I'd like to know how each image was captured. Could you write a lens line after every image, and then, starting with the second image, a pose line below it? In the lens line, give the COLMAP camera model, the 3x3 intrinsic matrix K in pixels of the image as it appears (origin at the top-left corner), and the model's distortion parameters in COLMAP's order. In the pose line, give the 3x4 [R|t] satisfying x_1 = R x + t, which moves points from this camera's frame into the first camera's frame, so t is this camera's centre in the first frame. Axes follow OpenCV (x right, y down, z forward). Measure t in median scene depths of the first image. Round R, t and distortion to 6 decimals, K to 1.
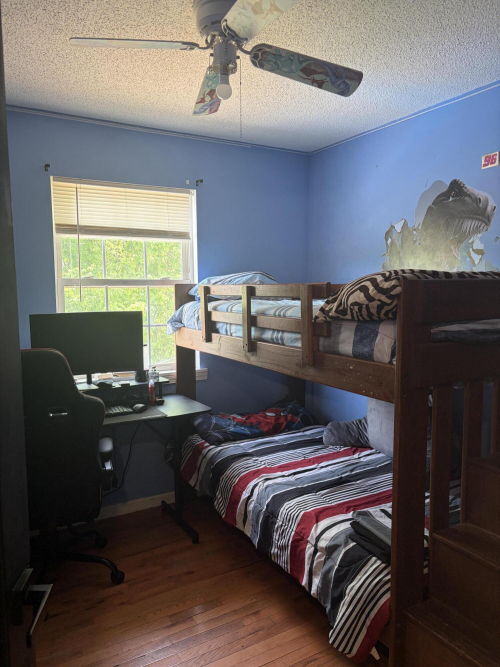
lens RADIAL K [[499.2, 0, 248.3], [0, 499.2, 343.7], [0, 0, 1]] dist [0.044898, -0.045669]
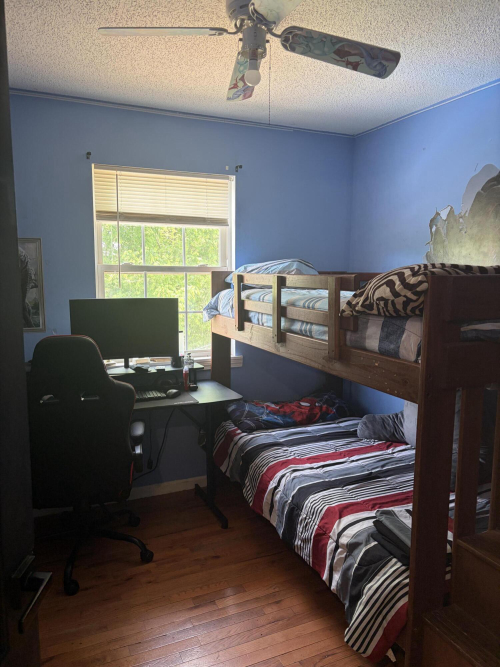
lens RADIAL K [[499.2, 0, 248.3], [0, 499.2, 343.7], [0, 0, 1]] dist [0.044898, -0.045669]
pose [[0.994589, 0.027670, -0.100138, 0.040657], [-0.024253, 0.999087, 0.035183, -0.014836], [0.101020, -0.032564, 0.994351, 0.009747]]
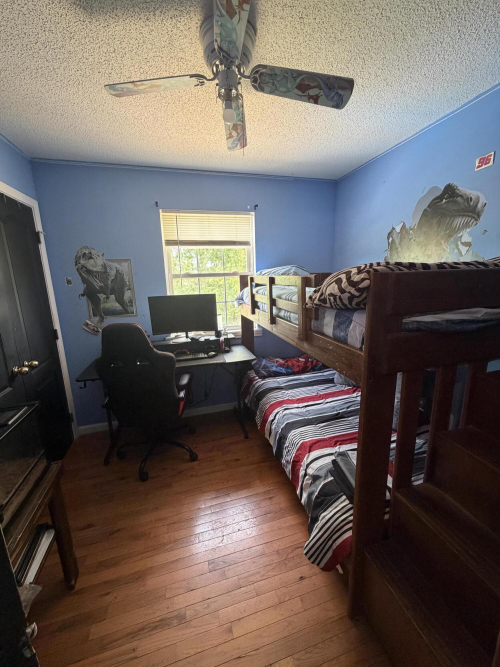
lens RADIAL K [[266.0, 0, 250.0], [0, 266.0, 333.5], [0, 0, 1]] dist [-0.001237, -0.000203]
pose [[0.968701, 0.032087, -0.246149, 0.128947], [-0.005419, 0.994108, 0.108260, -0.039151], [0.248173, -0.103538, 0.963167, 0.254940]]
